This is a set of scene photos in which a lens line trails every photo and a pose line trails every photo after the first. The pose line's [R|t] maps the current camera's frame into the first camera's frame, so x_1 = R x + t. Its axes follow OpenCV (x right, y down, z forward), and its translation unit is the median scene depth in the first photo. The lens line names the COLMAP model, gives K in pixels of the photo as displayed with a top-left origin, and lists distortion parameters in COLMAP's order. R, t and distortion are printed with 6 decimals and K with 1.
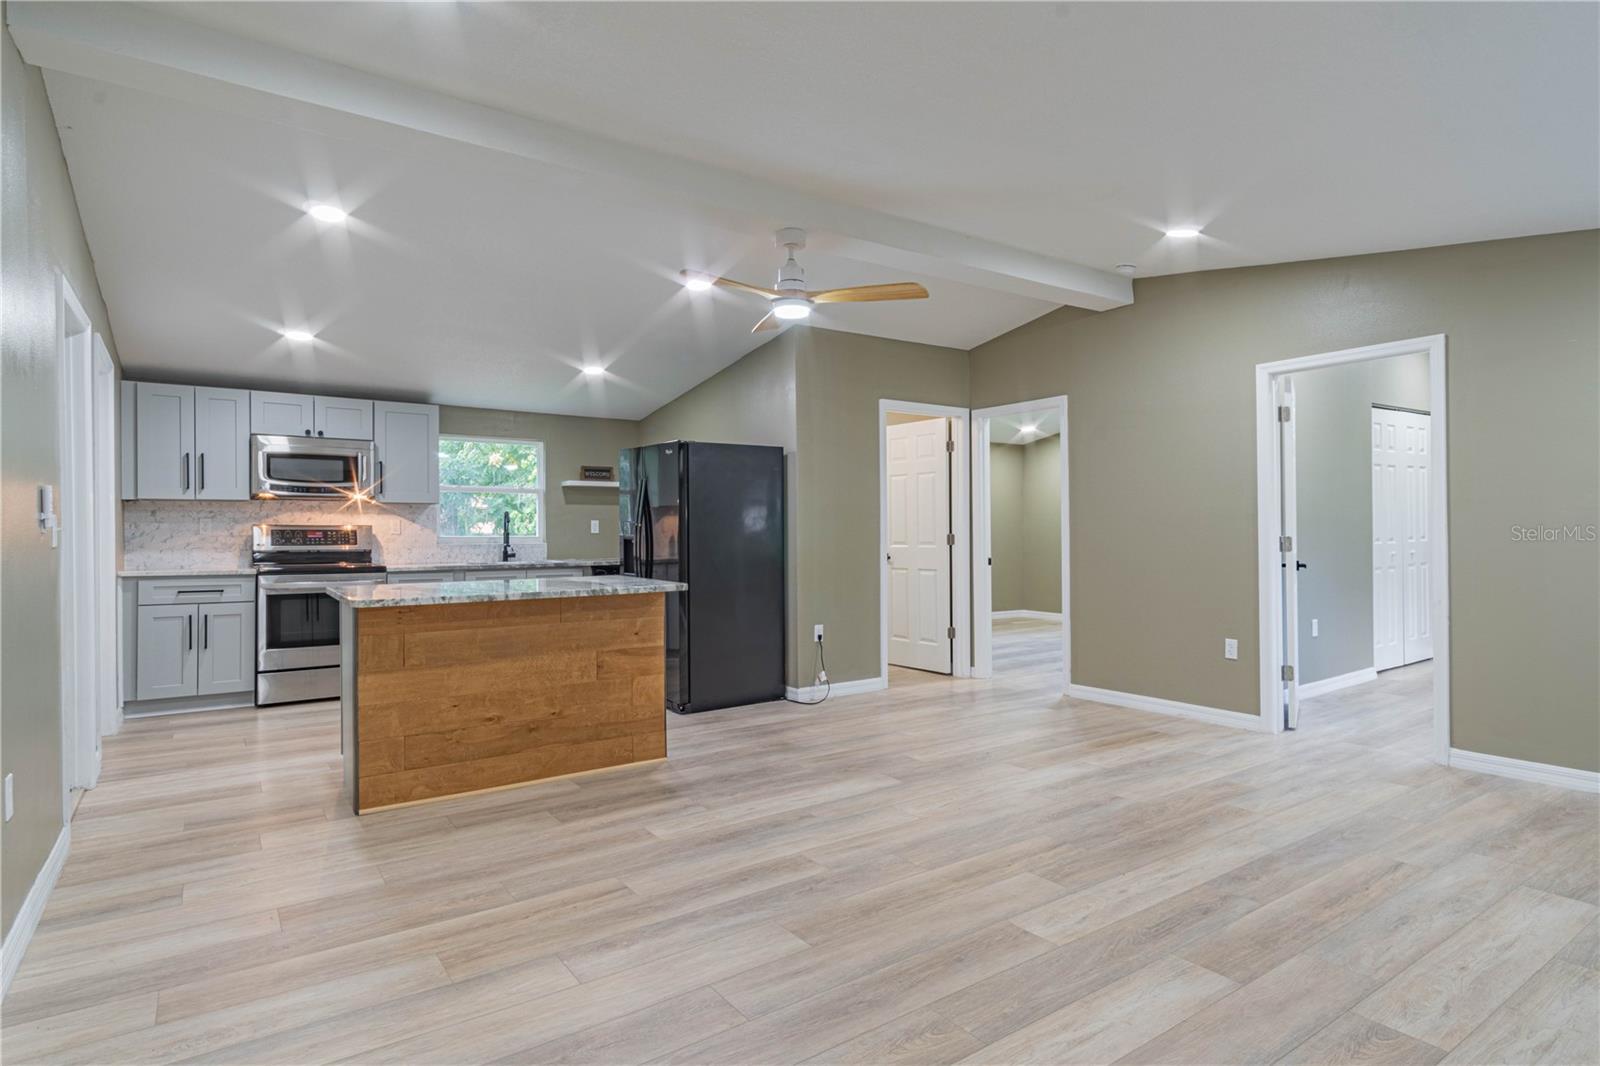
lens RADIAL K [[849.7, 0, 789.8], [0, 849.7, 531.9], [0, 0, 1]] dist [0.005410, 0.001856]
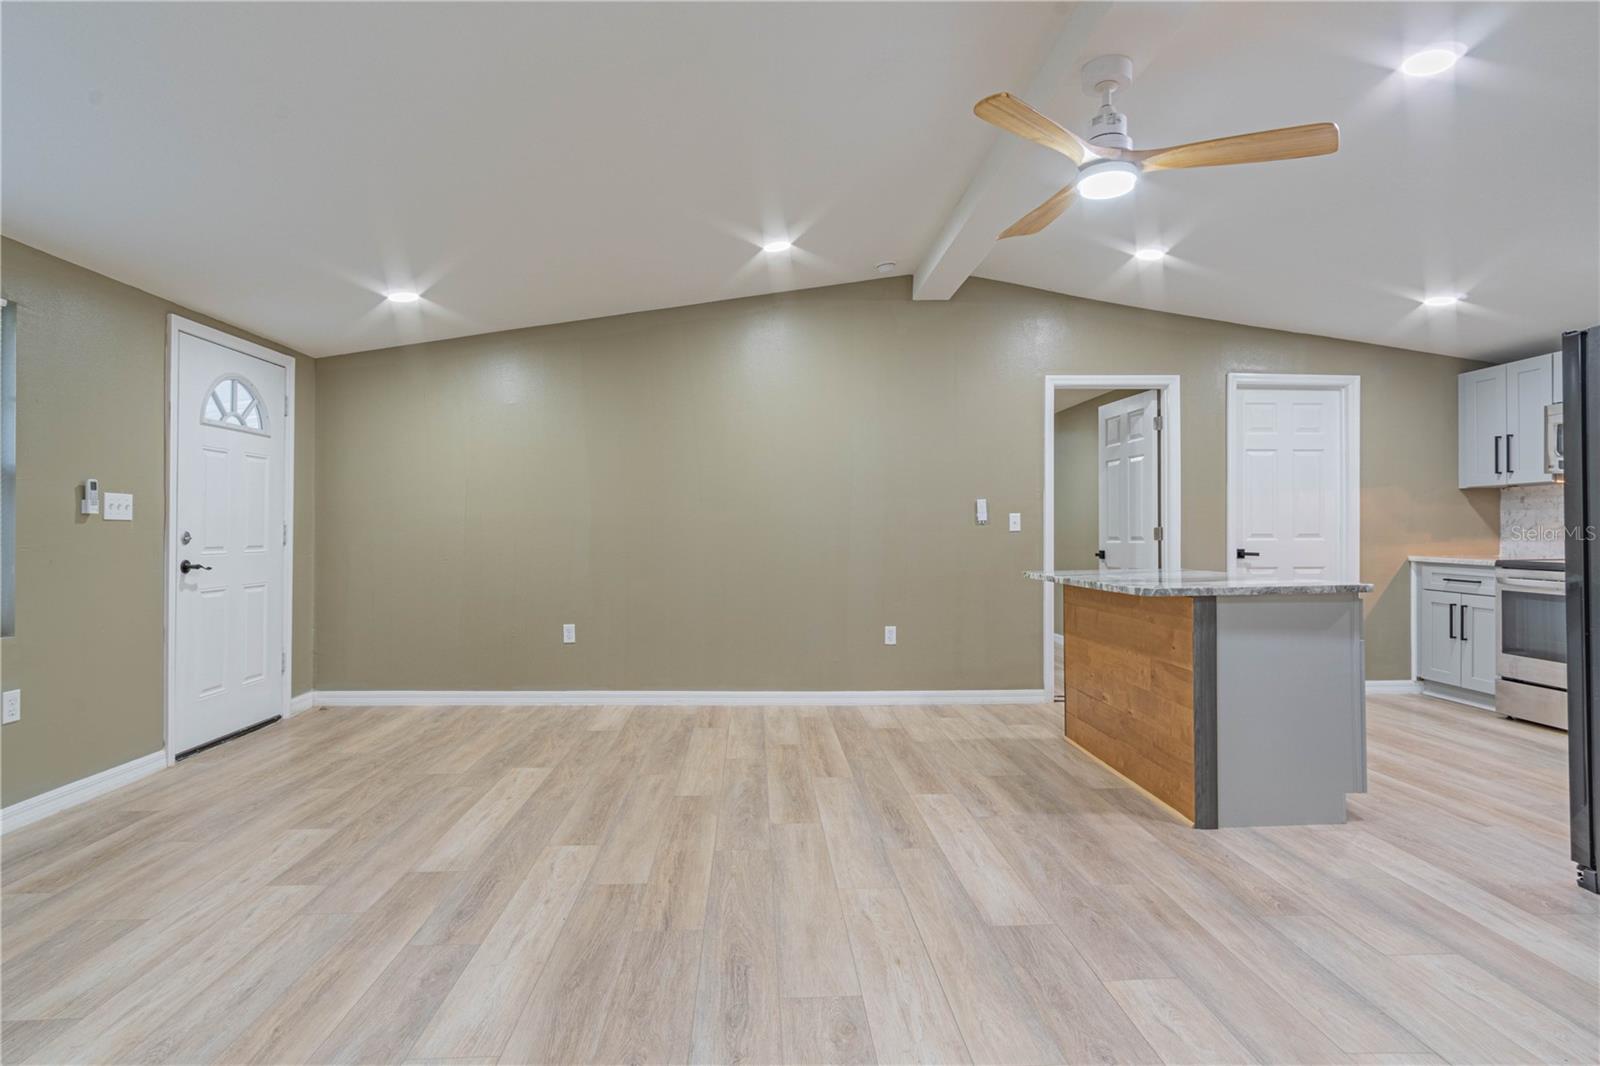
lens RADIAL K [[849.7, 0, 811.3], [0, 849.7, 528.8], [0, 0, 1]] dist [0.005410, 0.001856]
pose [[-0.513123, 0.004948, -0.858301, 0.701864], [0.007041, 0.999974, 0.001556, 0.005112], [0.858286, -0.005245, -0.513145, 1.161795]]
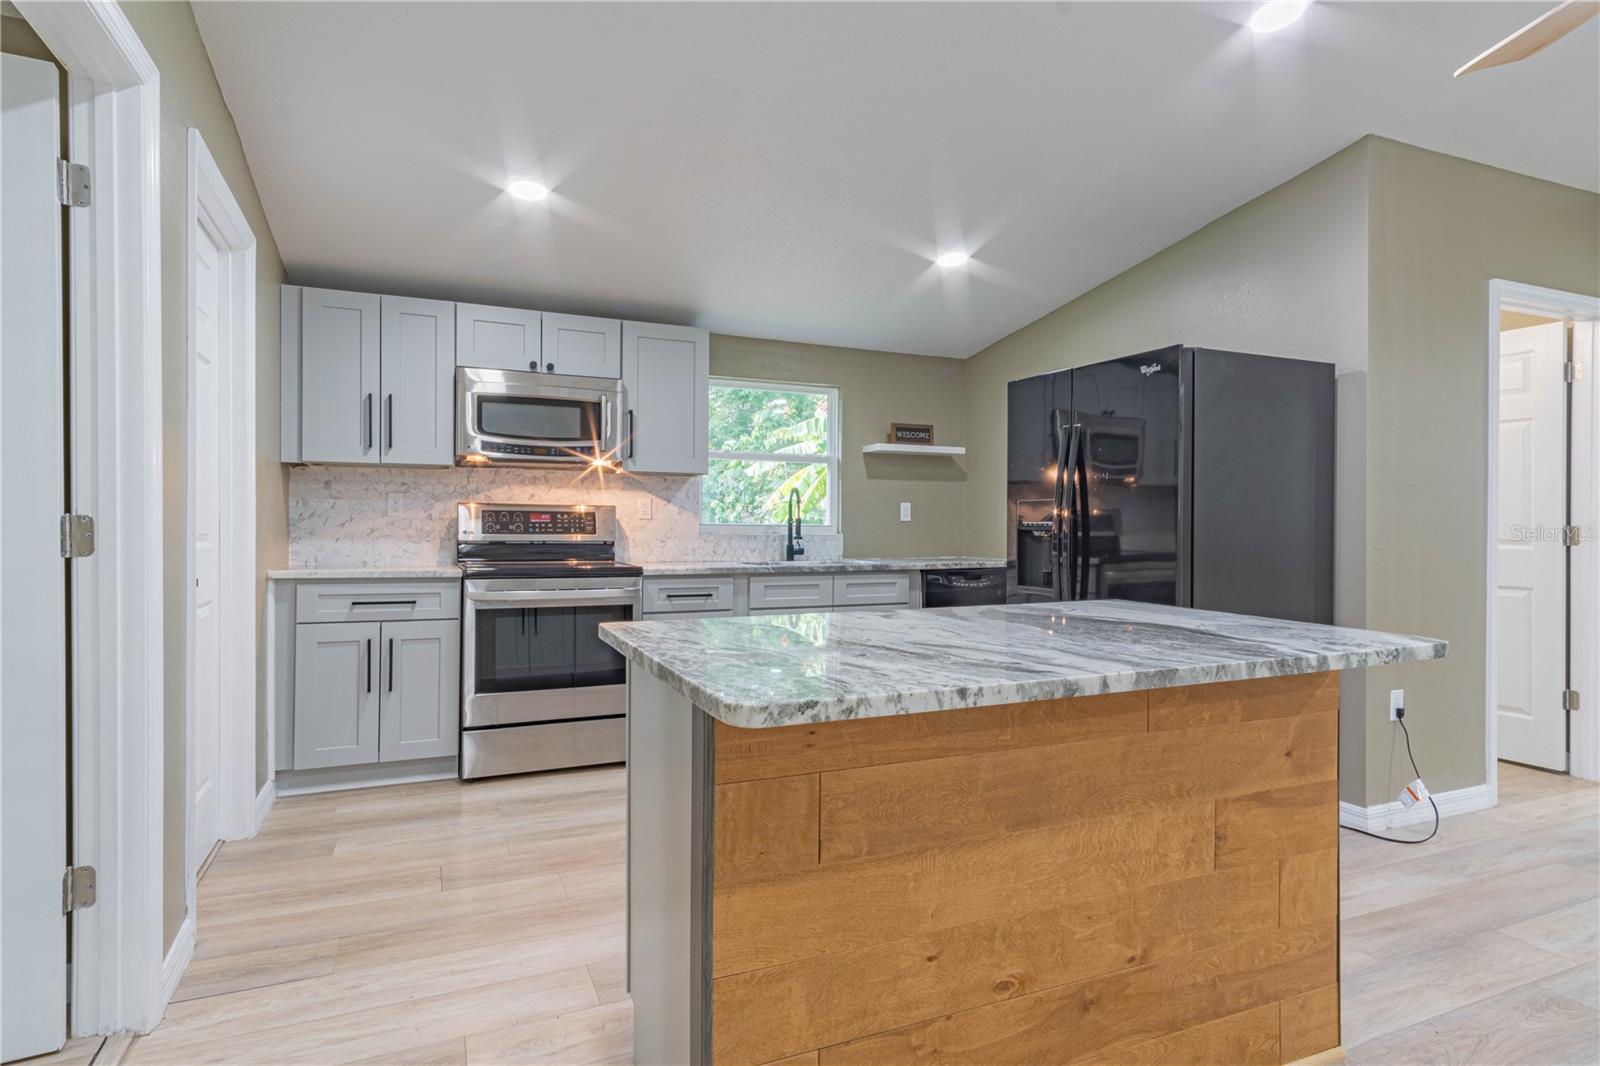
lens RADIAL K [[849.7, 0, 793.0], [0, 849.7, 528.5], [0, 0, 1]] dist [0.005410, 0.001856]
pose [[0.982106, 0.009463, -0.188089, -0.355115], [-0.008838, 0.999952, 0.004160, 0.010424], [0.188120, -0.002423, 0.982143, 0.568241]]
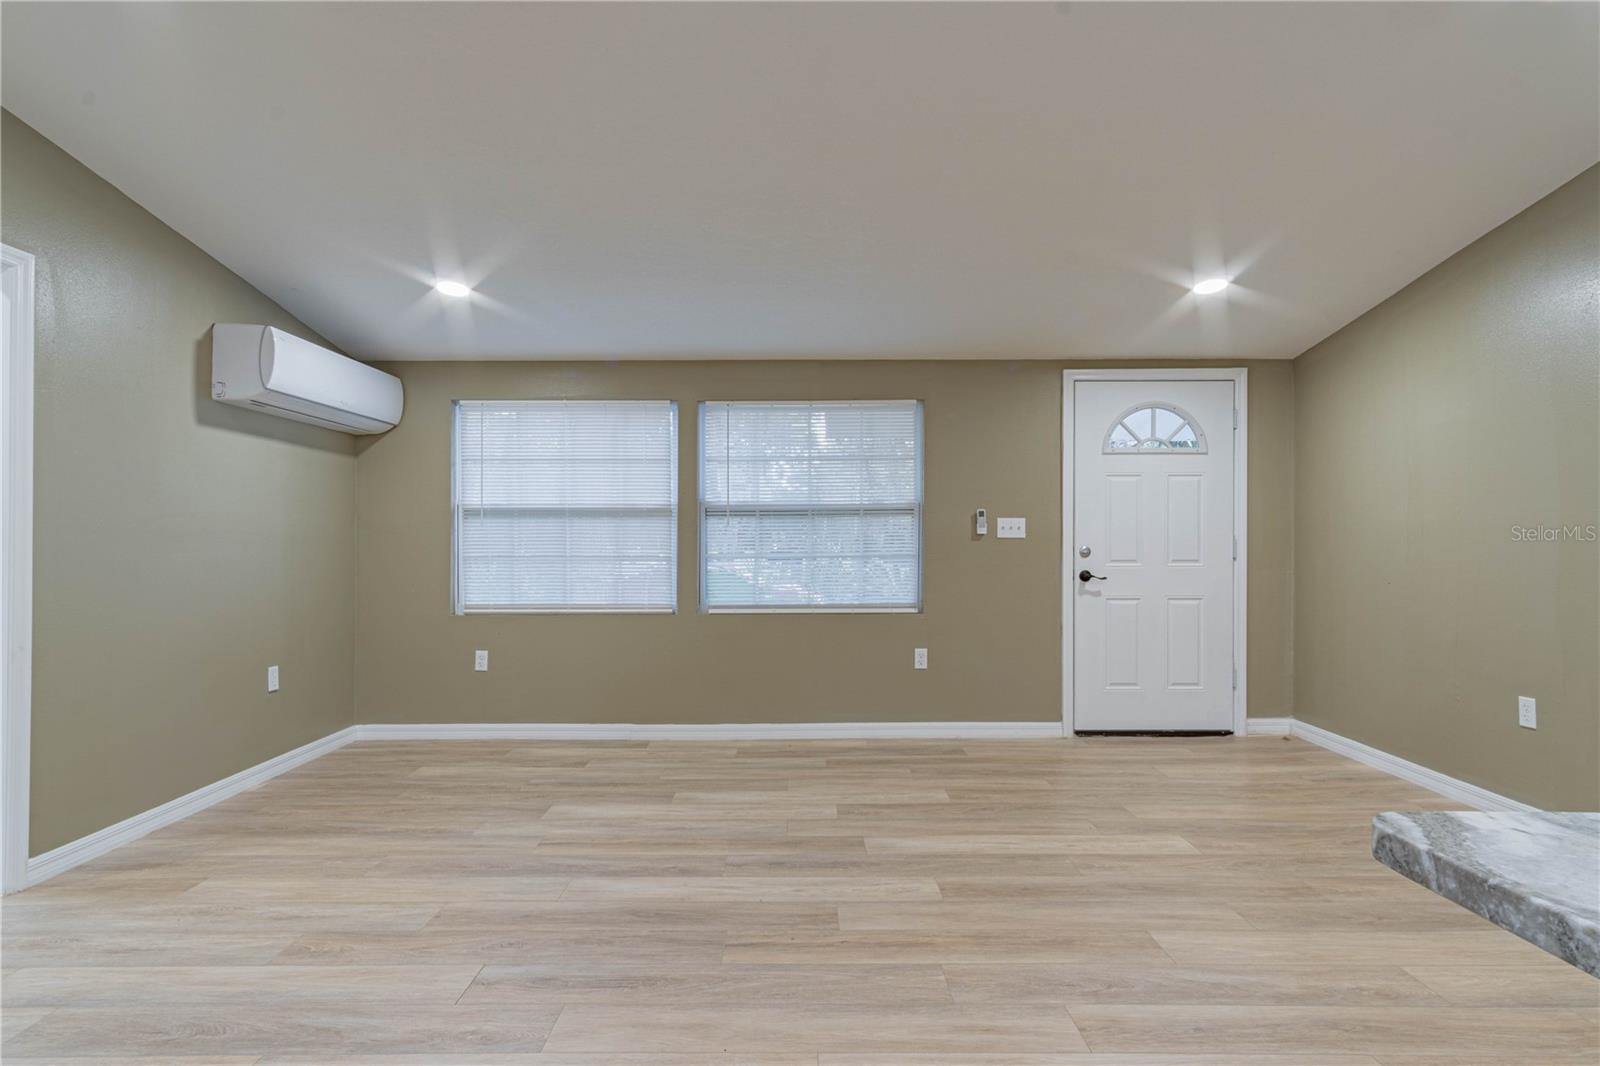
lens RADIAL K [[849.7, 0, 792.0], [0, 849.7, 541.3], [0, 0, 1]] dist [0.005410, 0.001856]
pose [[-0.821801, 0.011626, 0.569656, -0.127459], [0.005973, 0.999913, -0.011790, 0.008926], [-0.569743, -0.006286, -0.821799, 1.234804]]
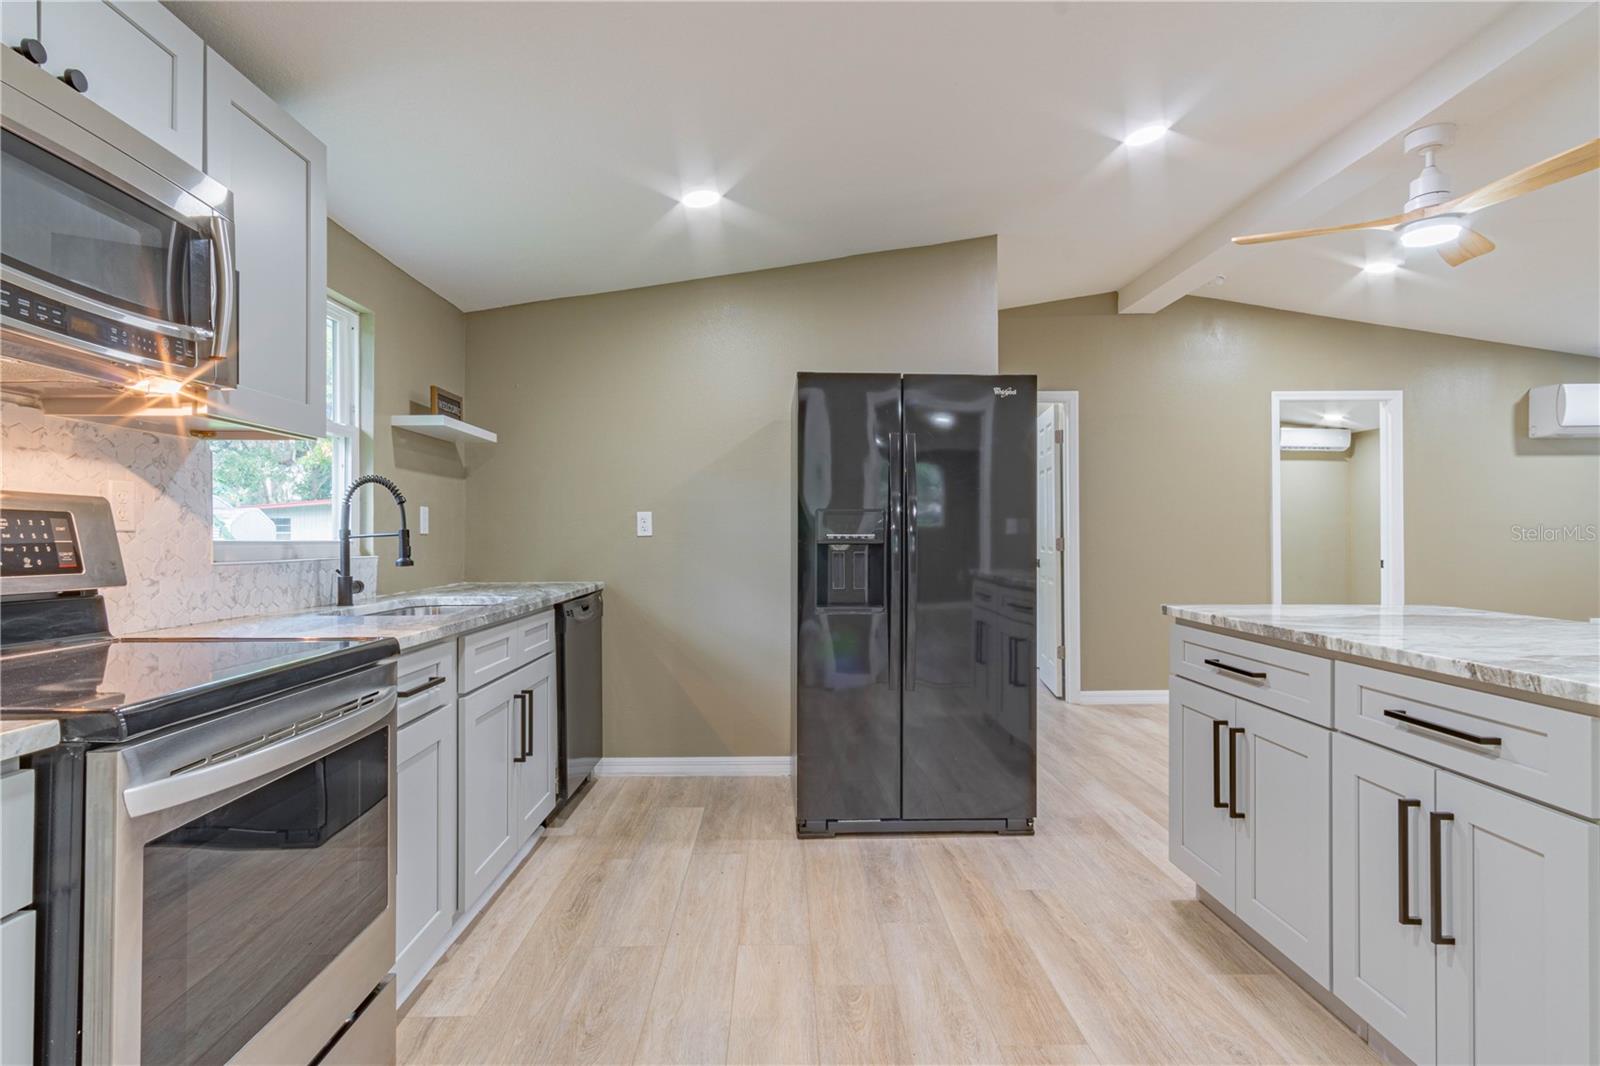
lens RADIAL K [[849.7, 0, 796.1], [0, 849.7, 531.0], [0, 0, 1]] dist [0.005410, 0.001856]
pose [[0.549184, 0.007181, 0.835670, -0.952576], [0.000791, 0.999958, -0.009112, 0.008875], [-0.835701, 0.005665, 0.549156, 1.077708]]
